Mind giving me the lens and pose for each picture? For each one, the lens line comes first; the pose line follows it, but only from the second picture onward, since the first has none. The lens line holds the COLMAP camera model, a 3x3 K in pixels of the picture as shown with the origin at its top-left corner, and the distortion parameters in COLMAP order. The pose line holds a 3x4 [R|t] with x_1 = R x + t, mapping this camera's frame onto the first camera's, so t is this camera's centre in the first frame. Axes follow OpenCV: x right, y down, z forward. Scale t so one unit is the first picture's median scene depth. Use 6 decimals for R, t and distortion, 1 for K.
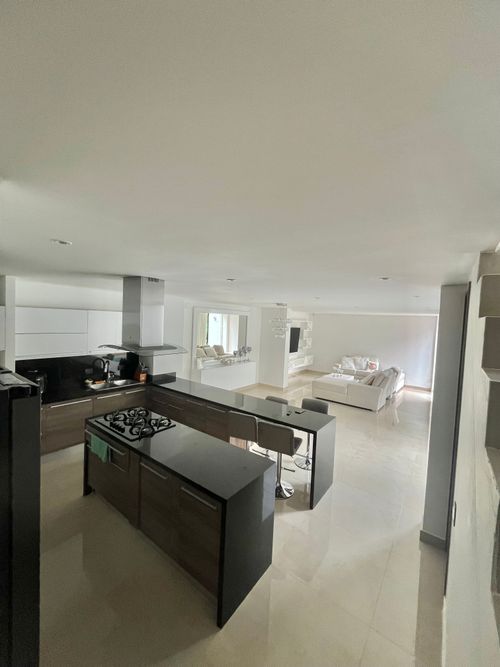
lens RADIAL K [[270.6, 0, 250.2], [0, 270.6, 333.1], [0, 0, 1]] dist [-0.000020, 0.000472]
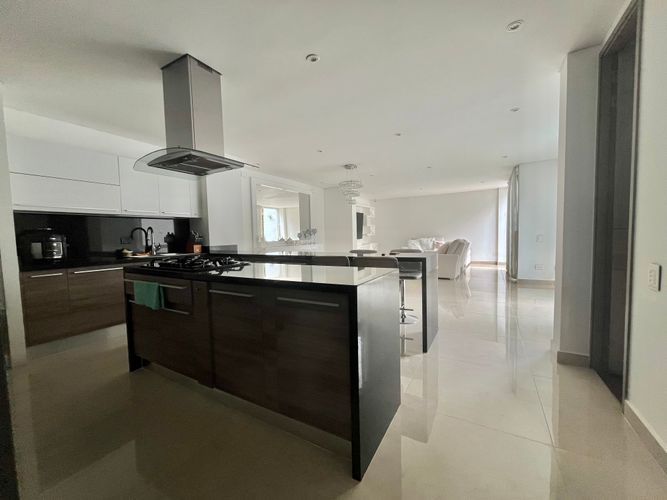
lens RADIAL K [[270.6, 0, 333.5], [0, 270.6, 250.6], [0, 0, 1]] dist [-0.000020, 0.000472]
pose [[0.991029, -0.075238, 0.110455, -0.046519], [0.073737, 0.997122, 0.017619, 0.115908], [-0.111463, -0.009316, 0.993725, 0.079164]]
